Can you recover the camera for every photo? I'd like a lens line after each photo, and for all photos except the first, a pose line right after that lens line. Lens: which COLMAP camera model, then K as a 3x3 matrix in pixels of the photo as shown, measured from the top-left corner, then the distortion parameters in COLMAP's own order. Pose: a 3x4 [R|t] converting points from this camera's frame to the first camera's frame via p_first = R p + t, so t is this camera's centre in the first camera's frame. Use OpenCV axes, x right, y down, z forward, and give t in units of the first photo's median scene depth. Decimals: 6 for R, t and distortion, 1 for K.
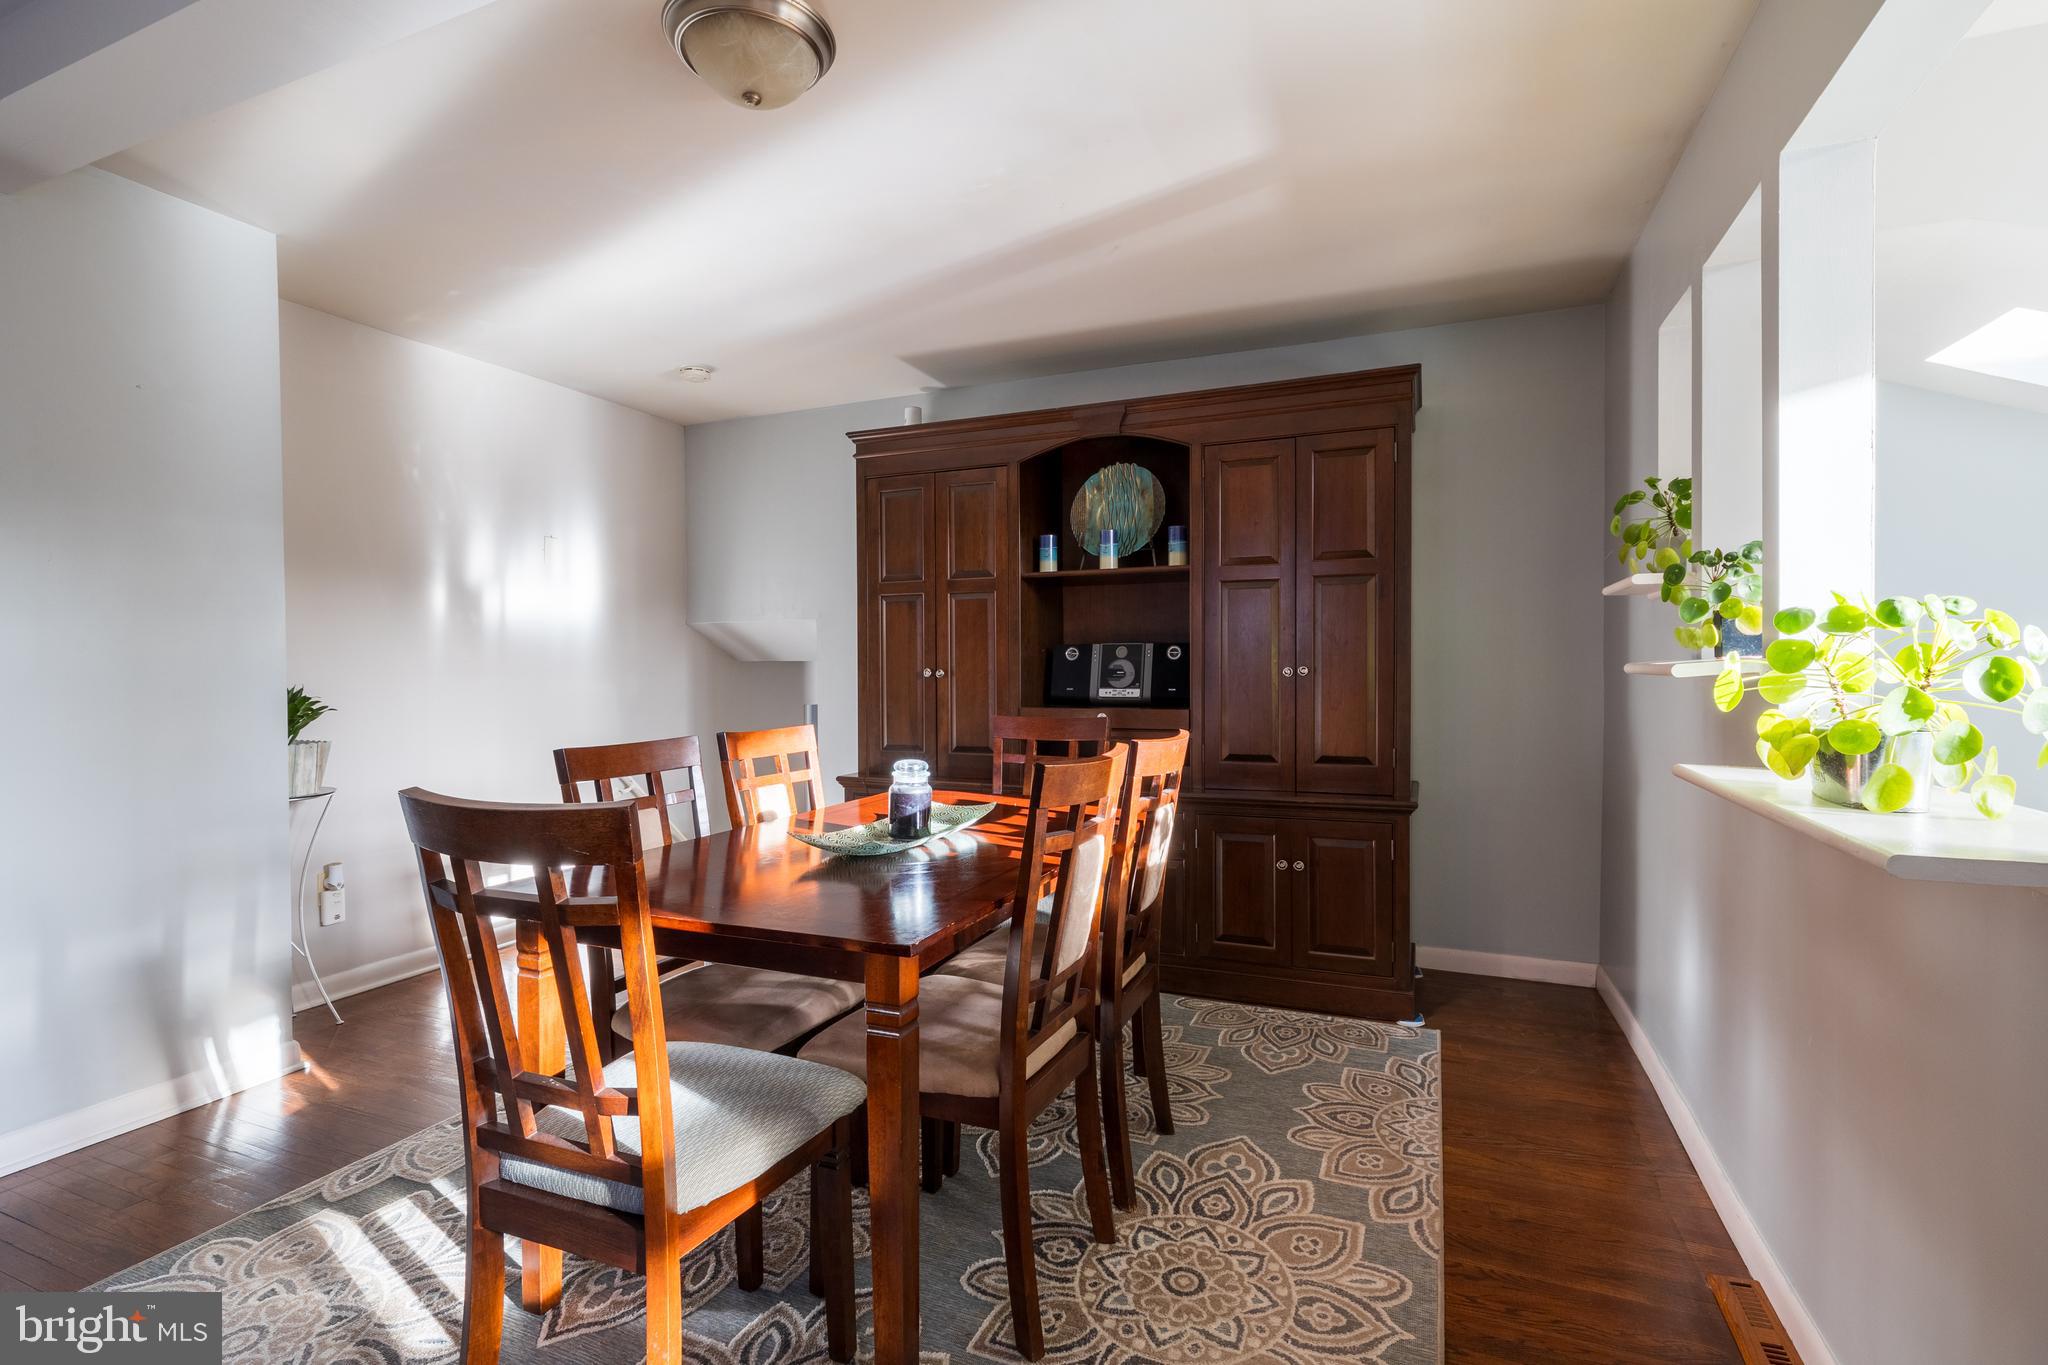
lens RADIAL K [[957.8, 0, 1032.5], [0, 957.8, 694.8], [0, 0, 1]] dist [-0.004803, 0.001276]
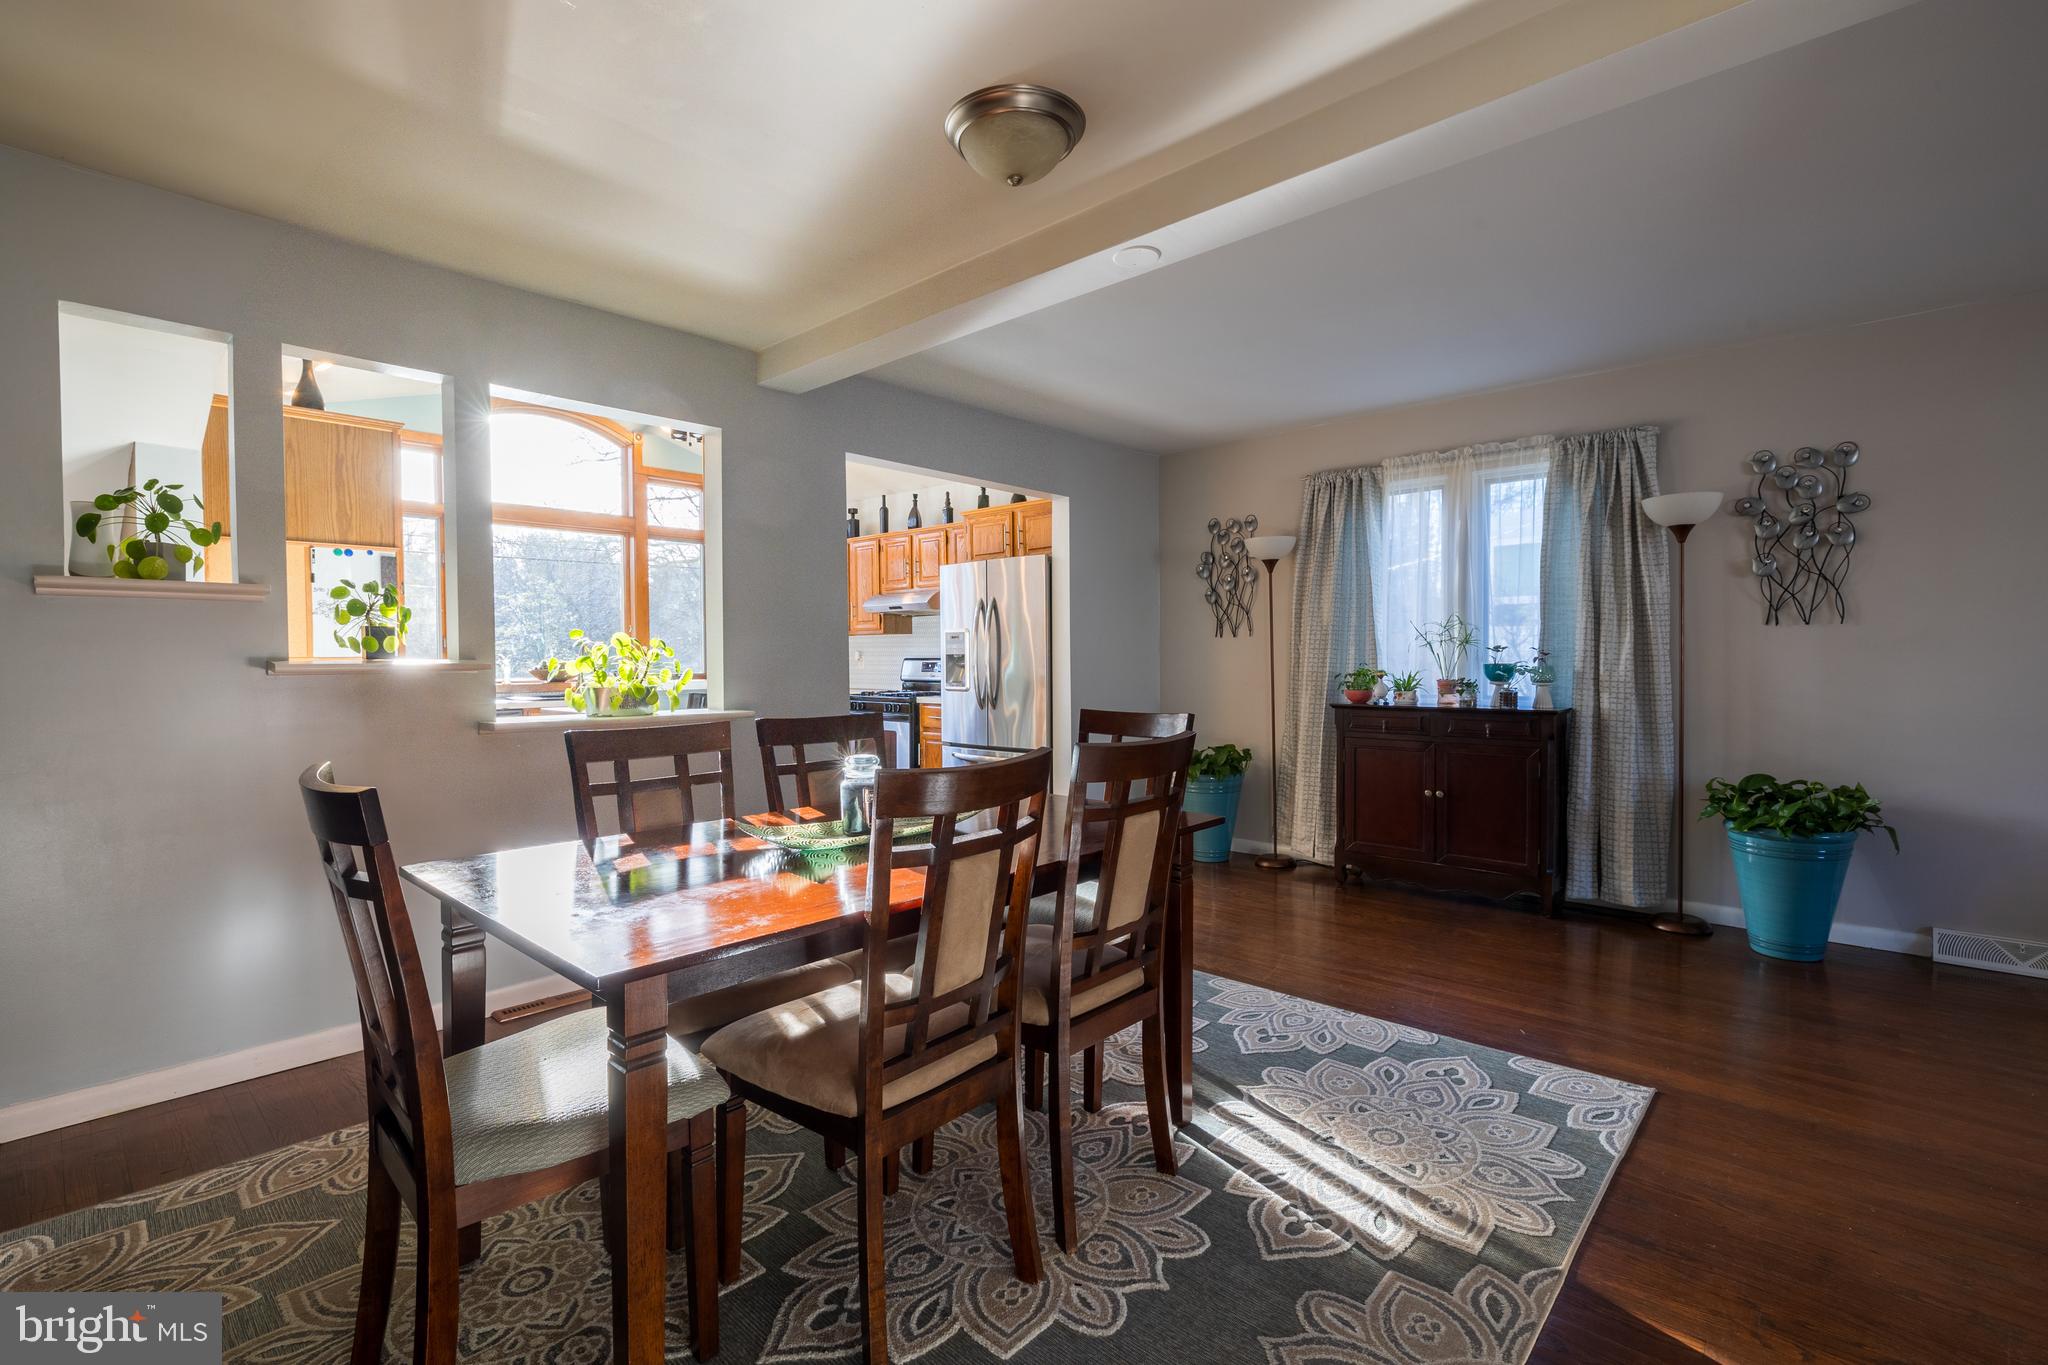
lens RADIAL K [[939.5, 0, 1009.9], [0, 939.5, 675.0], [0, 0, 1]] dist [0.001090, -0.001050]
pose [[-0.936008, 0.008776, 0.351871, -0.364793], [0.023512, 0.999015, 0.037627, -0.024296], [-0.351194, 0.043492, -0.935292, 1.104482]]
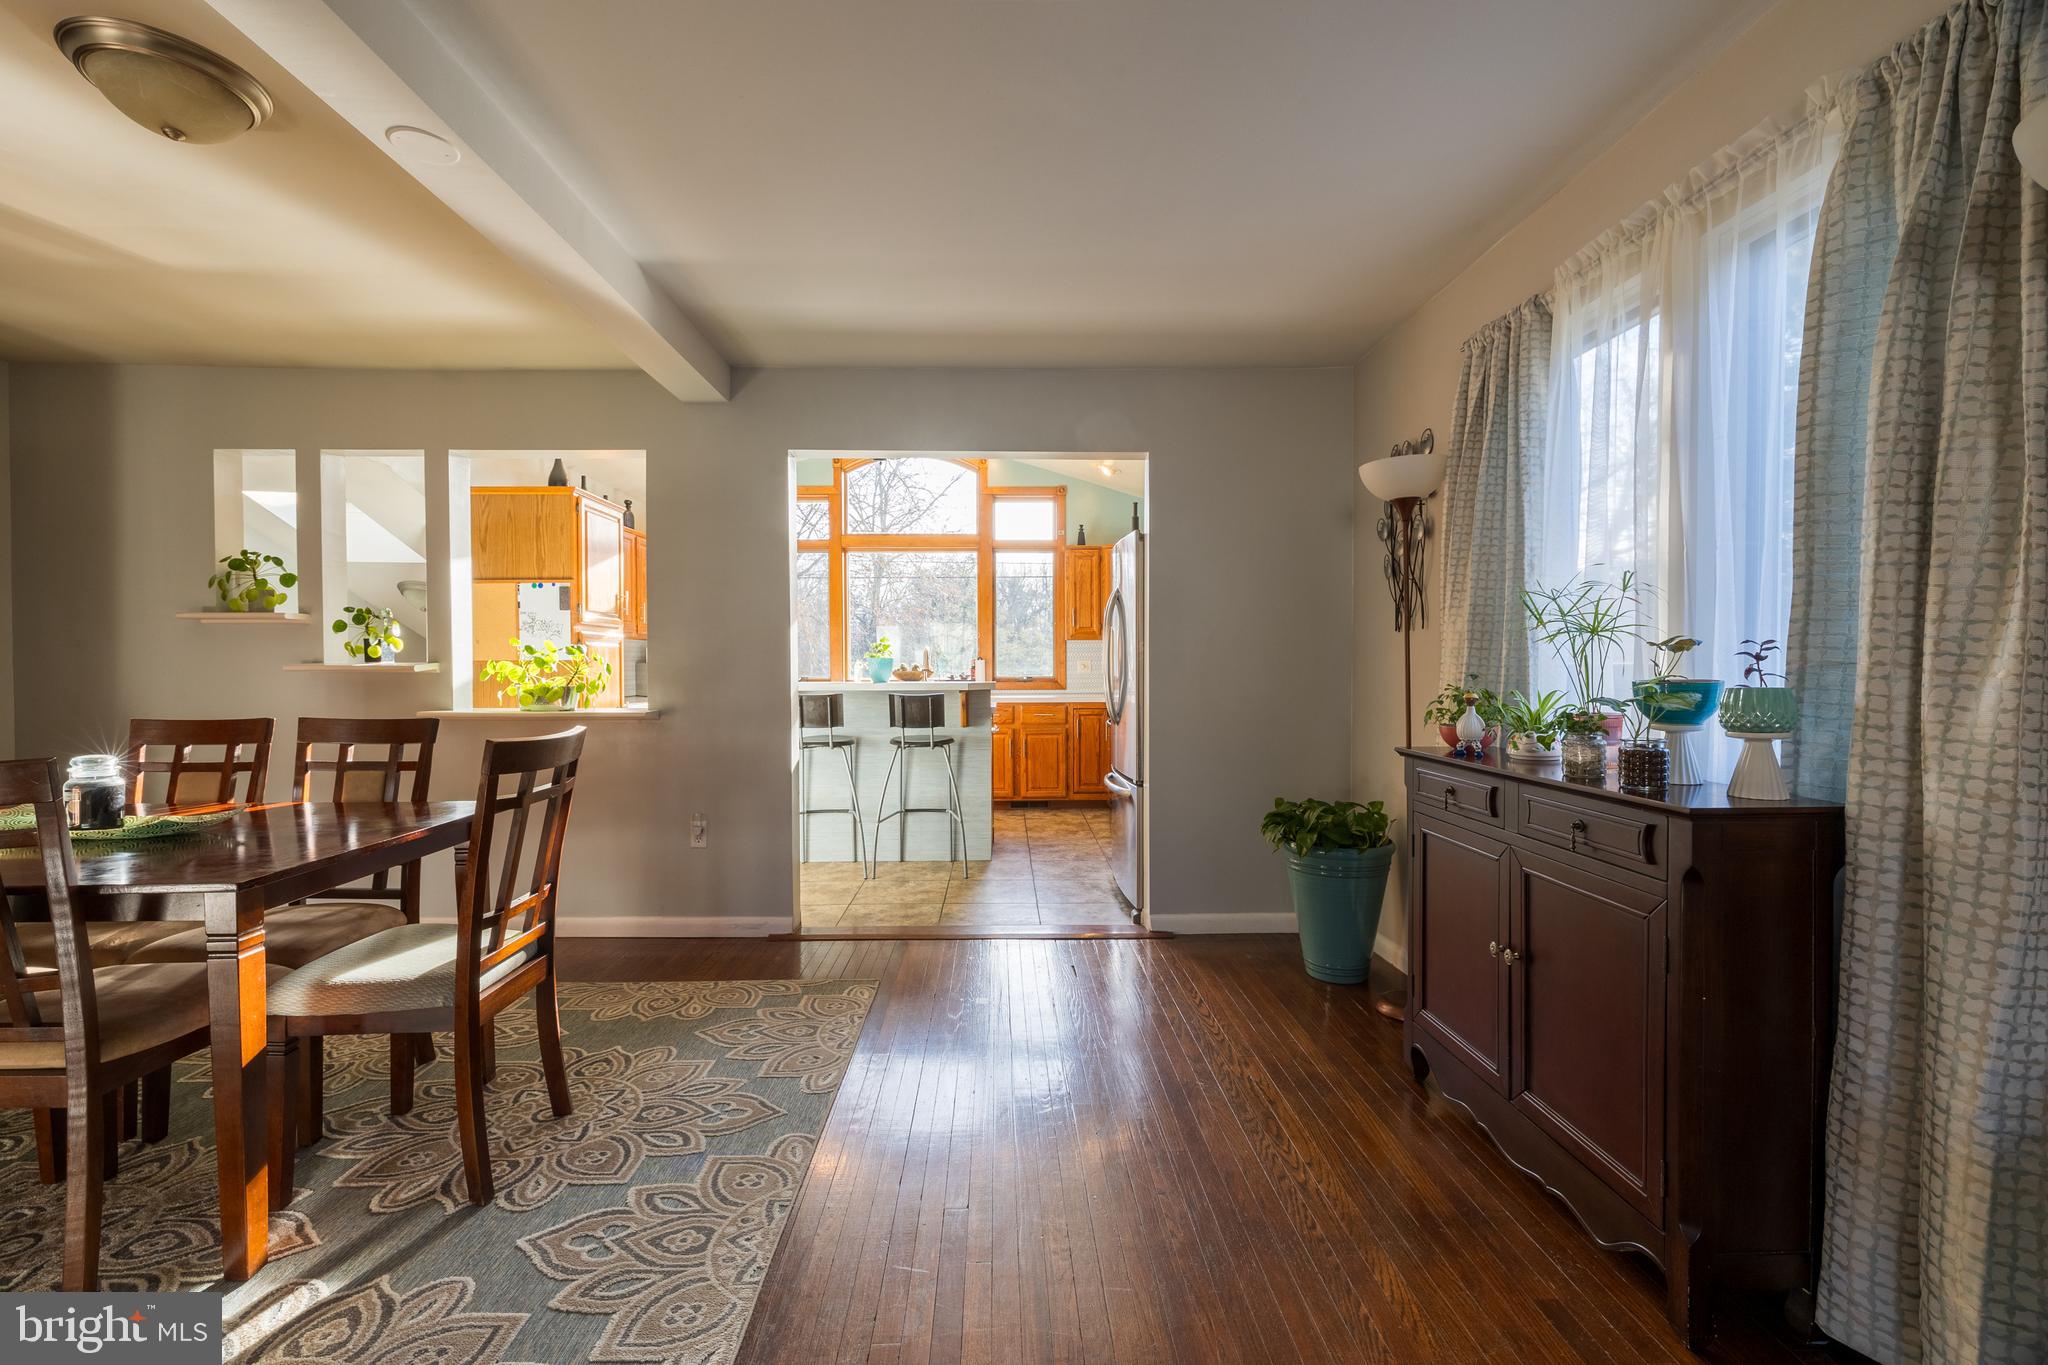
lens RADIAL K [[868.1, 0, 1006.0], [0, 868.1, 677.6], [0, 0, 1]] dist [0.001855, -0.000598]
pose [[-0.392920, -0.003957, 0.919564, -0.814691], [0.029819, 0.999410, 0.017042, 0.001336], [-0.919089, 0.034117, -0.392570, 0.280184]]
